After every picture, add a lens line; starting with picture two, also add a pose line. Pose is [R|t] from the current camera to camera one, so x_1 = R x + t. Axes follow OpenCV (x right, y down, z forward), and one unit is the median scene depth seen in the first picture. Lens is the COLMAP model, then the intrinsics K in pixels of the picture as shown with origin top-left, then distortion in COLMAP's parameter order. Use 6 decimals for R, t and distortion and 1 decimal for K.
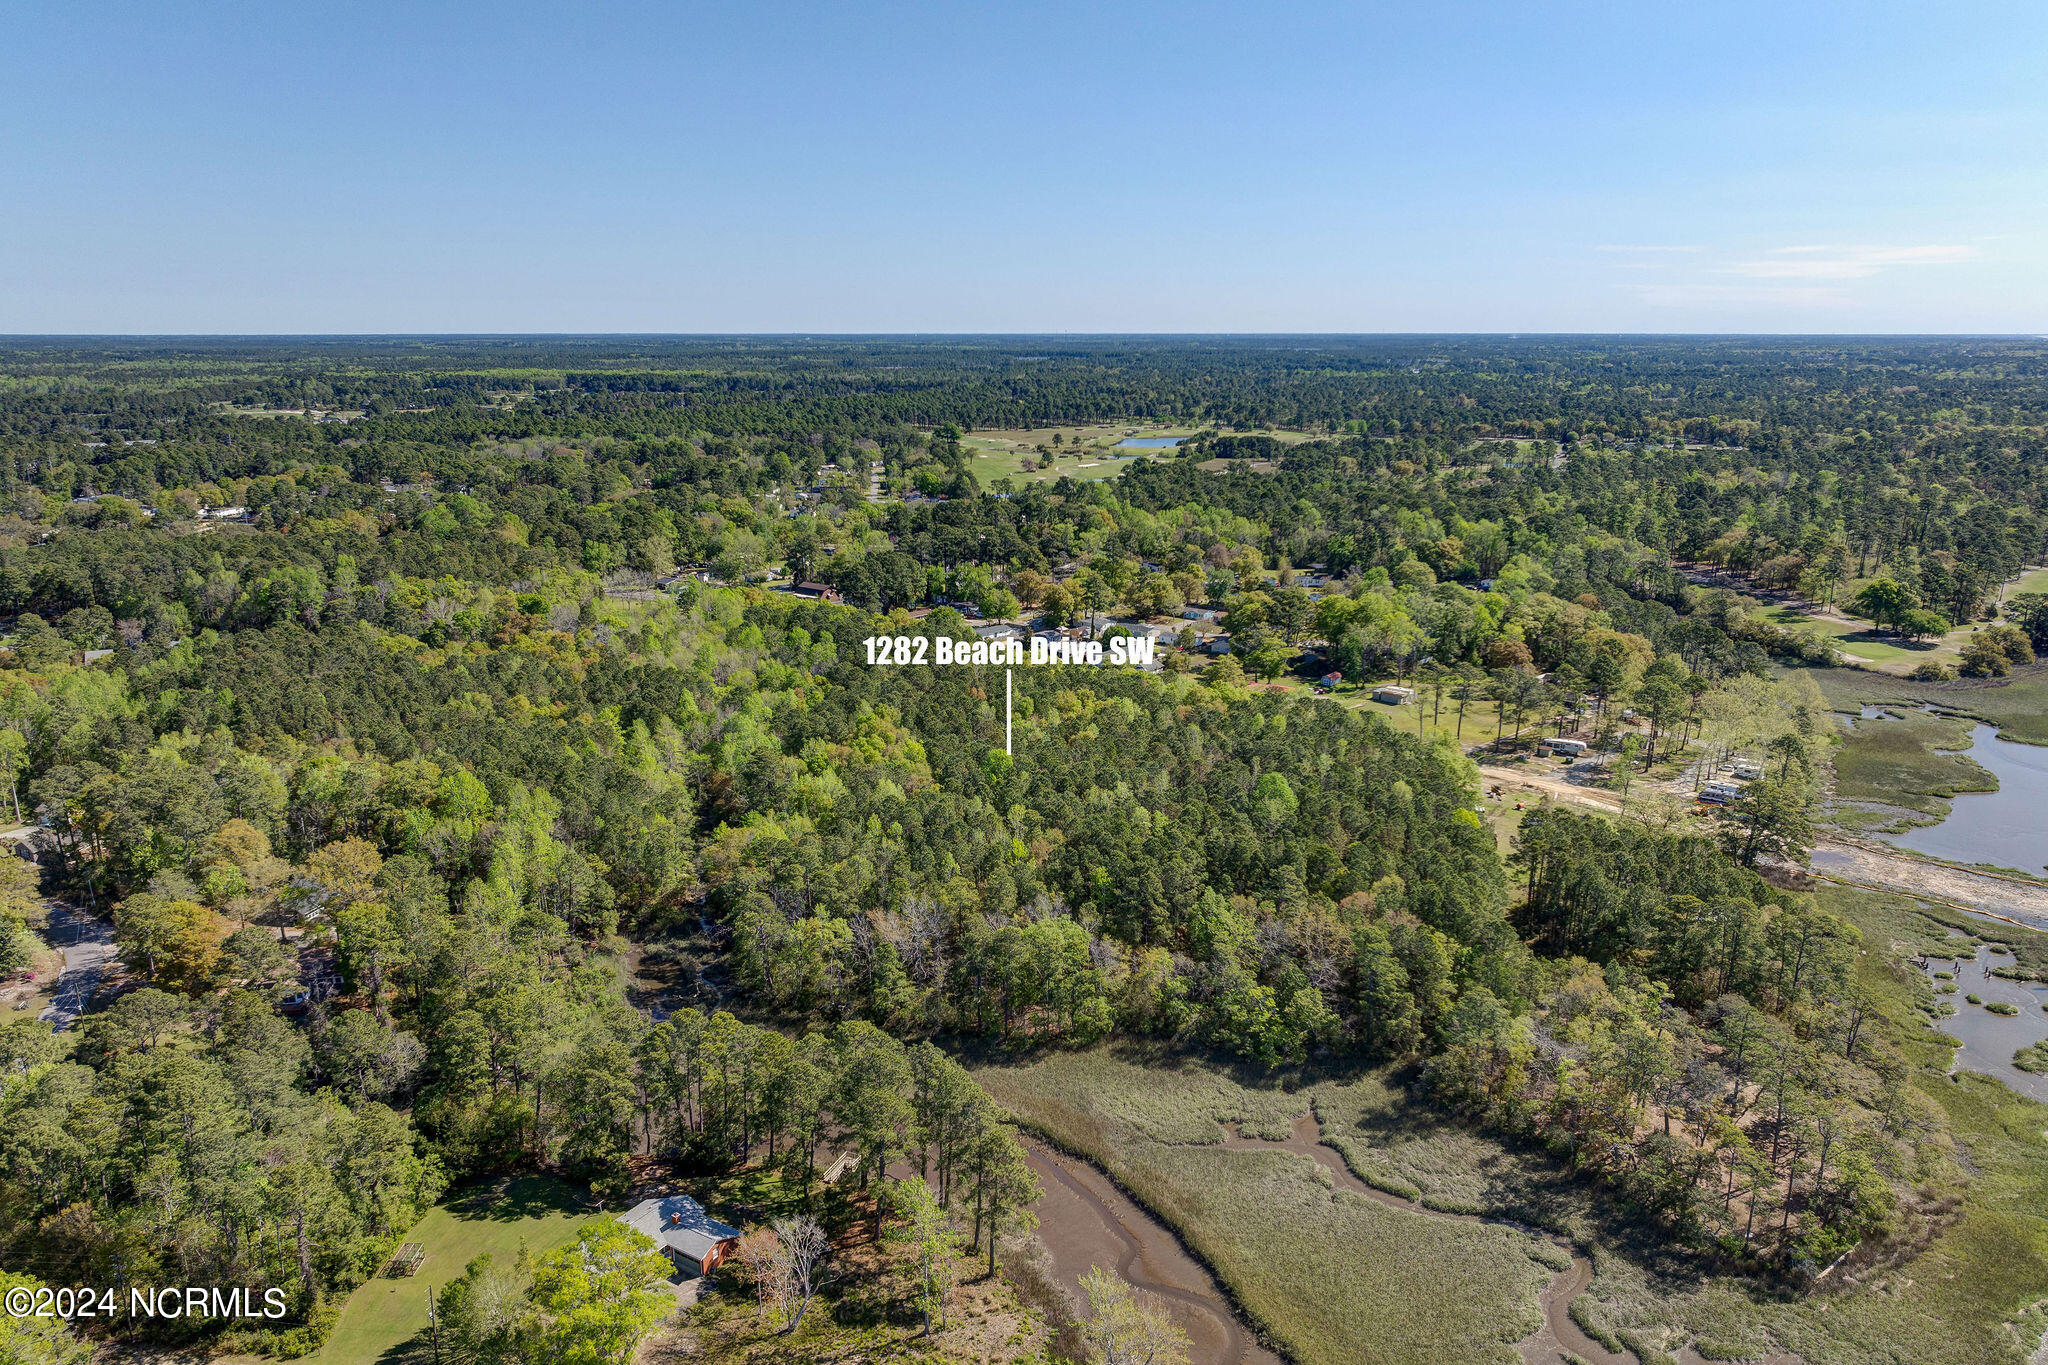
lens RADIAL K [[1467.8, 0, 1031.9], [0, 1467.8, 686.0], [0, 0, 1]] dist [0.003828, -0.007060]
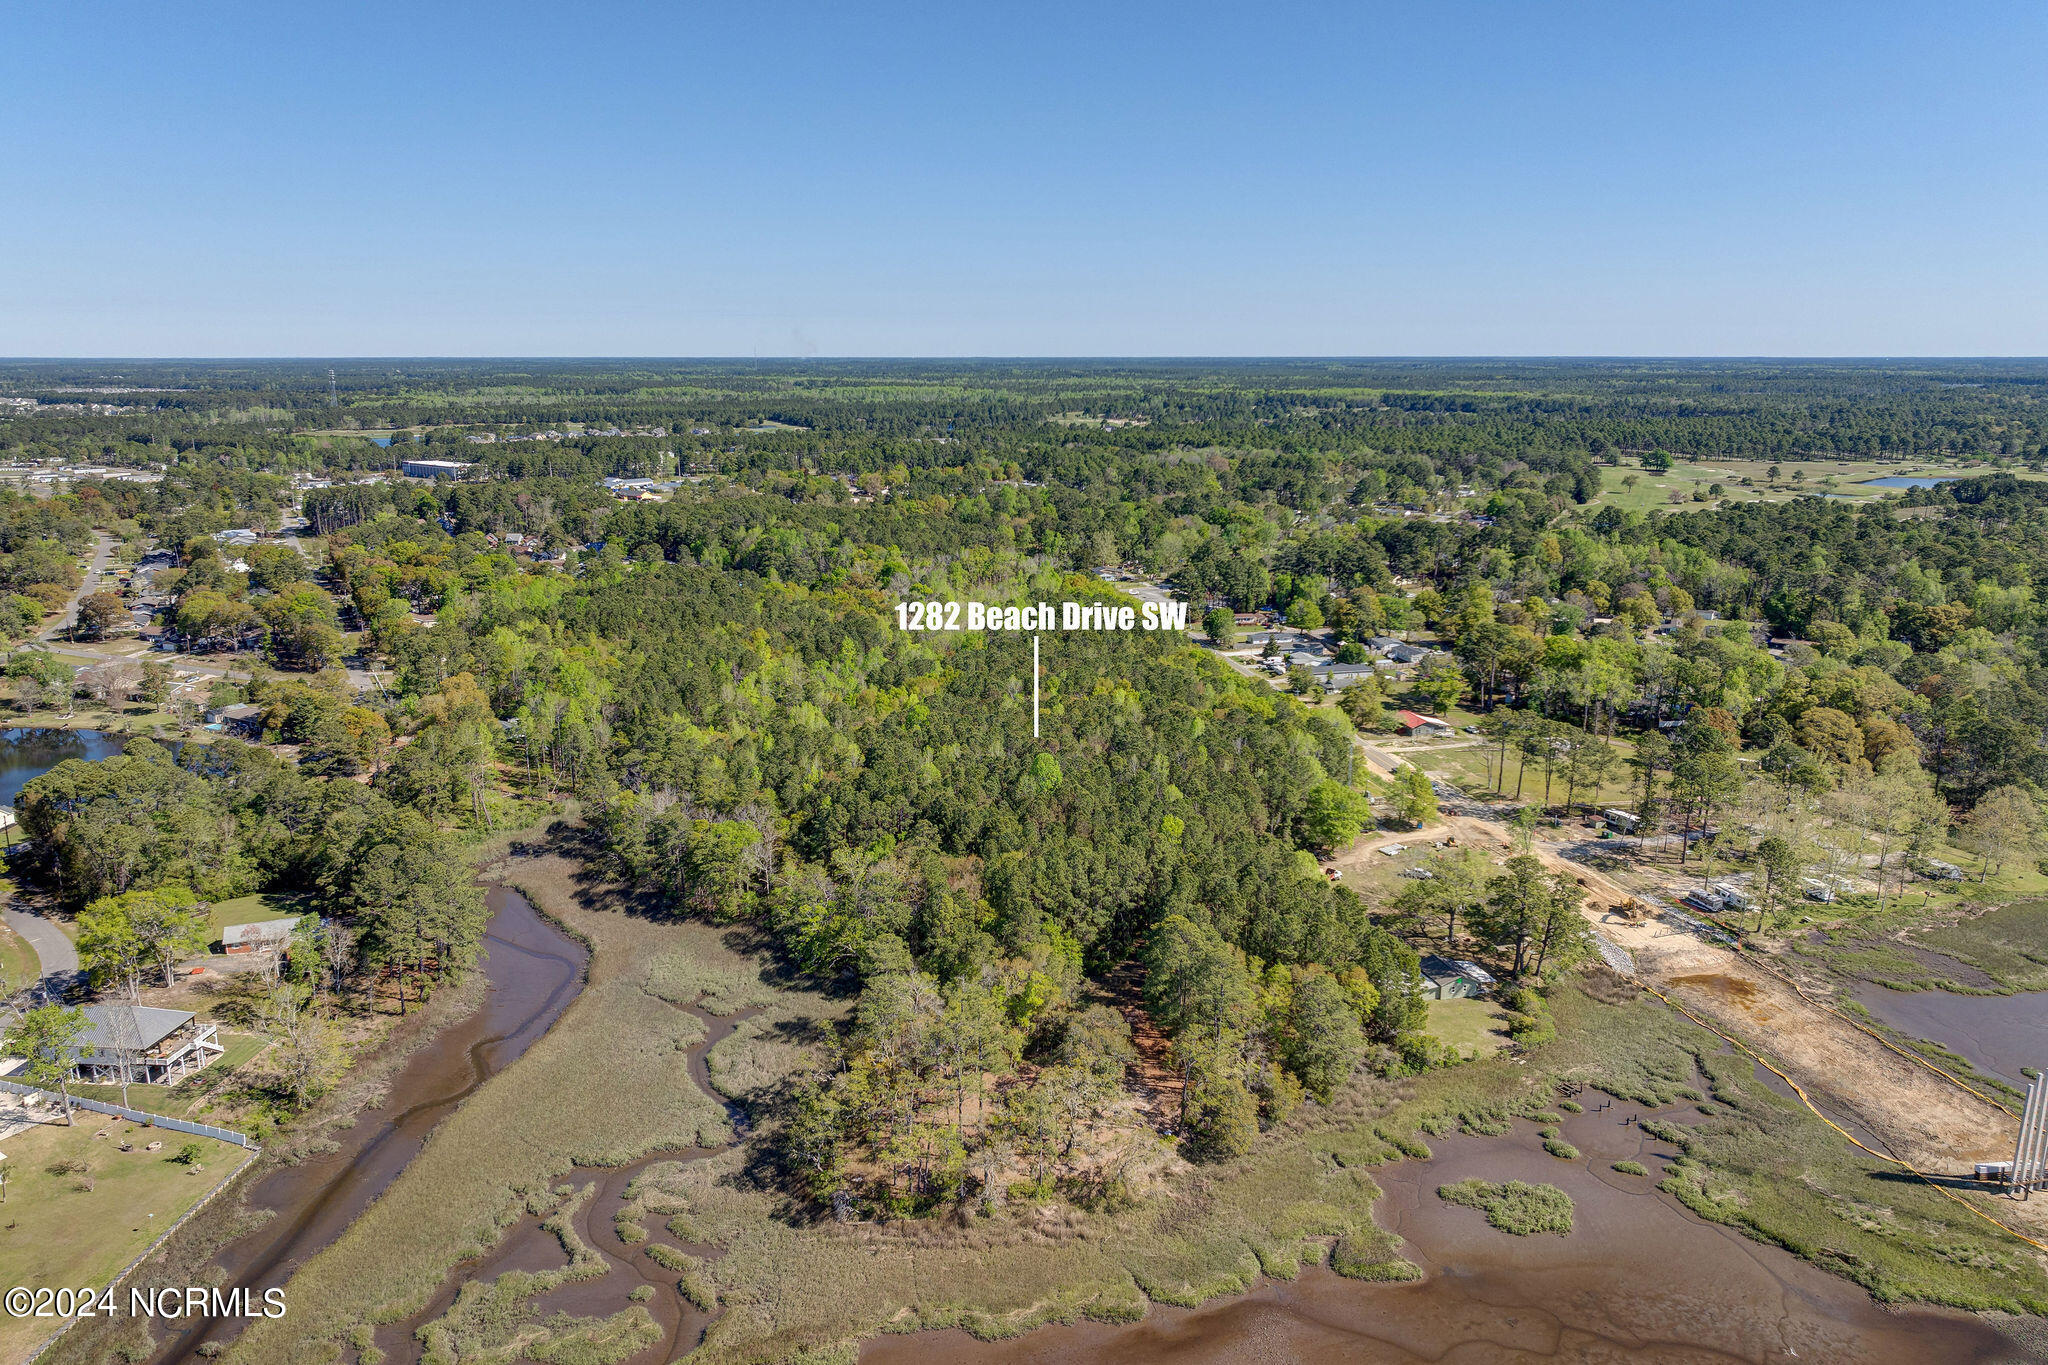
lens RADIAL K [[1434.7, 0, 1022.2], [0, 1434.7, 669.6], [0, 0, 1]] dist [0.009792, -0.024405]
pose [[0.807852, 0.126949, -0.575551, 0.471819], [-0.138991, 0.990020, 0.023278, -0.015748], [0.572762, 0.061192, 0.817434, 0.076148]]
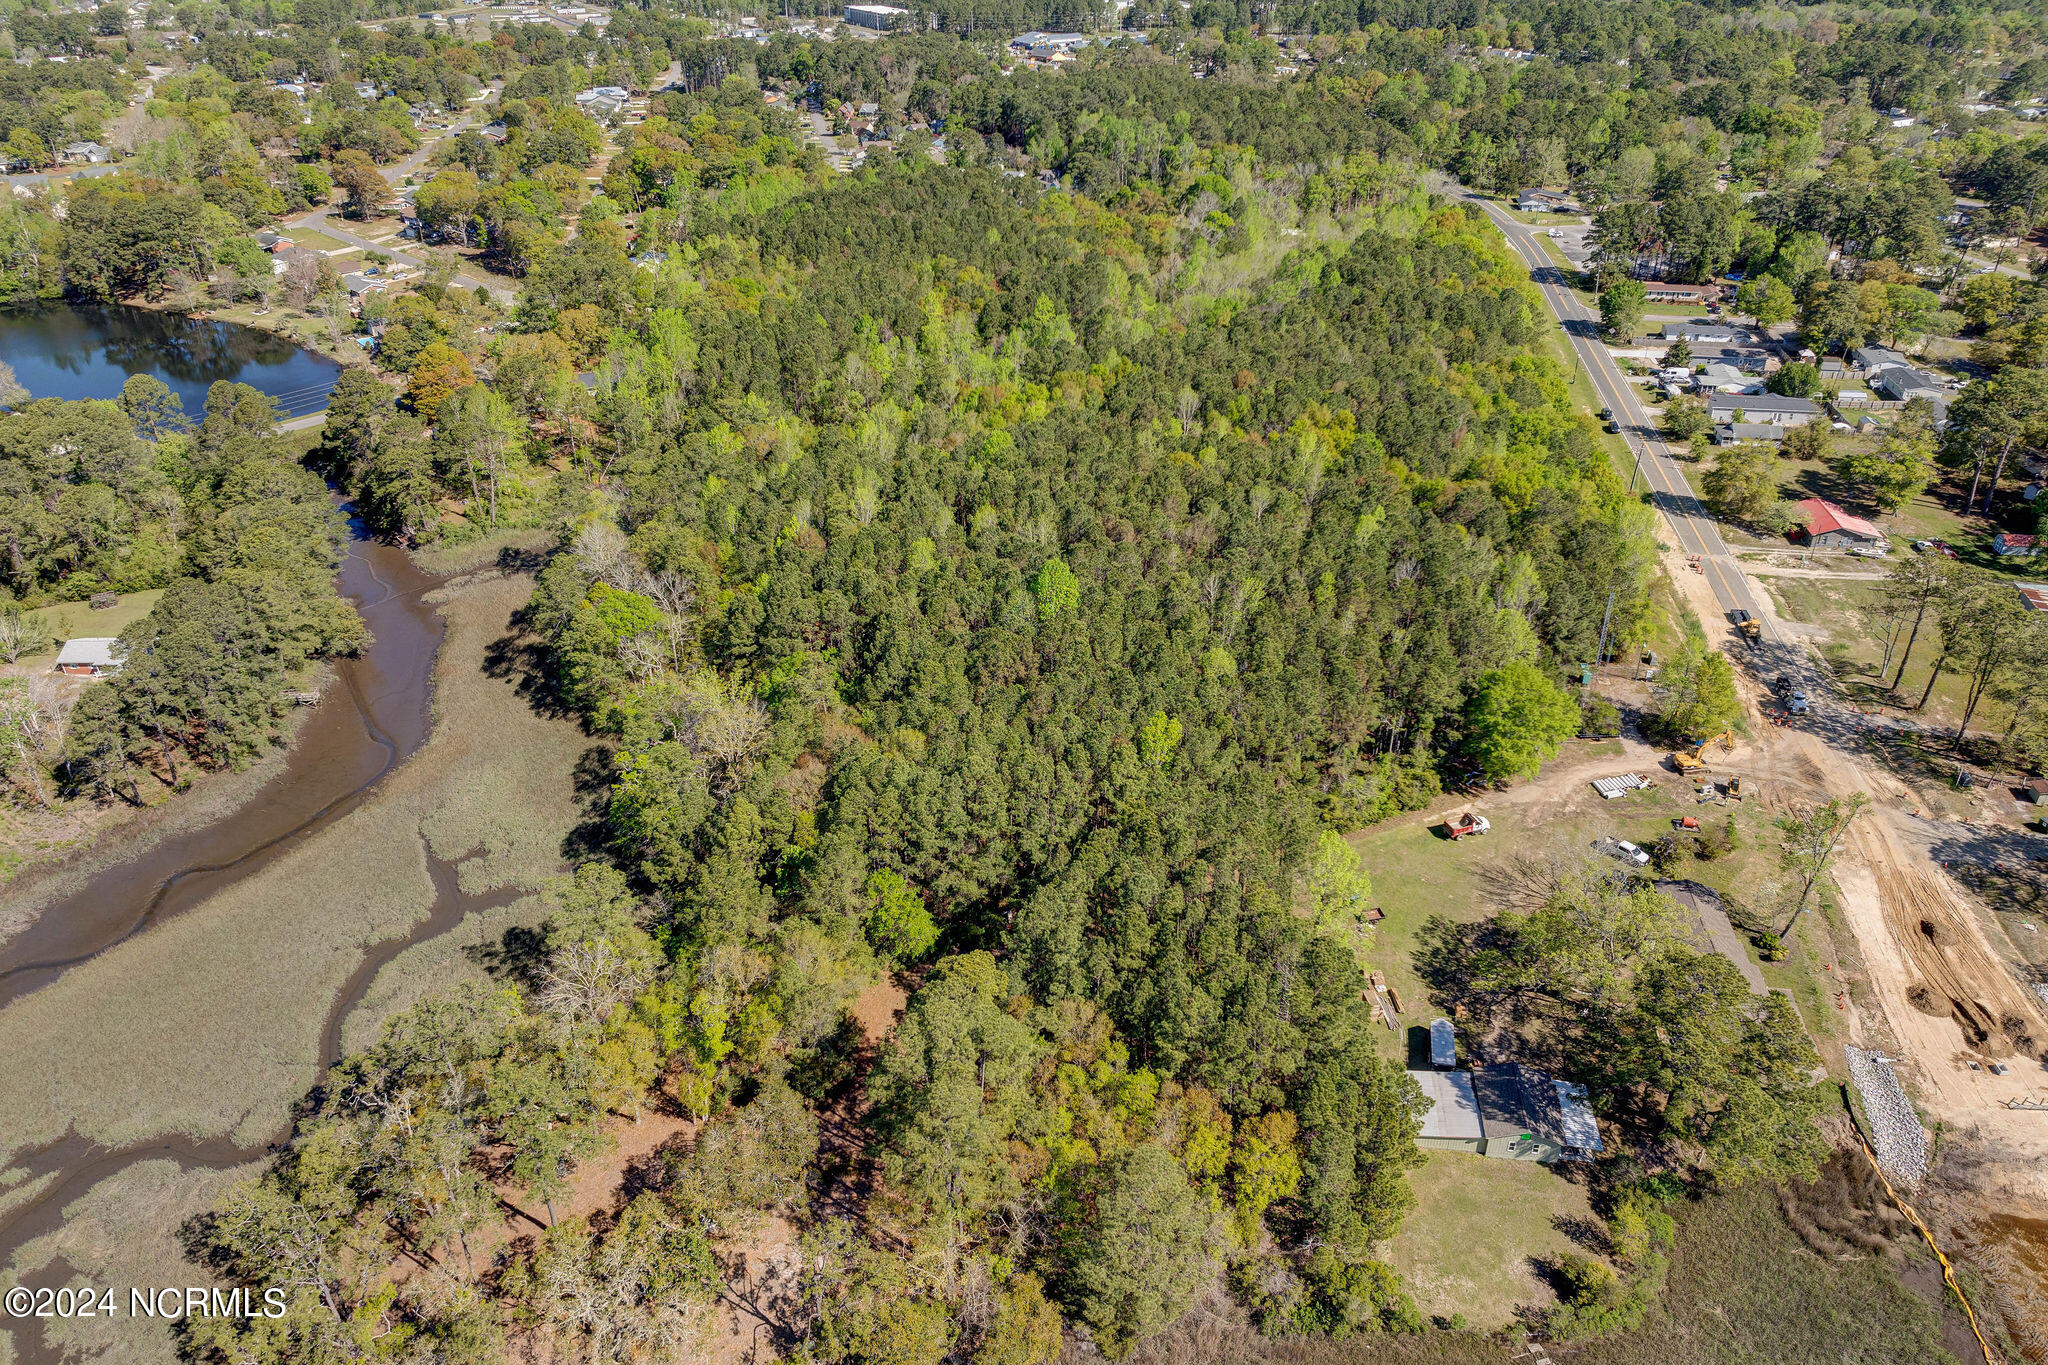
lens RADIAL K [[1450.1, 0, 1026.3], [0, 1450.1, 639.1], [0, 0, 1]] dist [-0.024620, 0.035765]
pose [[0.523662, 0.394574, -0.755043, 0.440987], [-0.189454, 0.918020, 0.348348, -0.093322], [0.830593, -0.039370, 0.555486, 0.373476]]
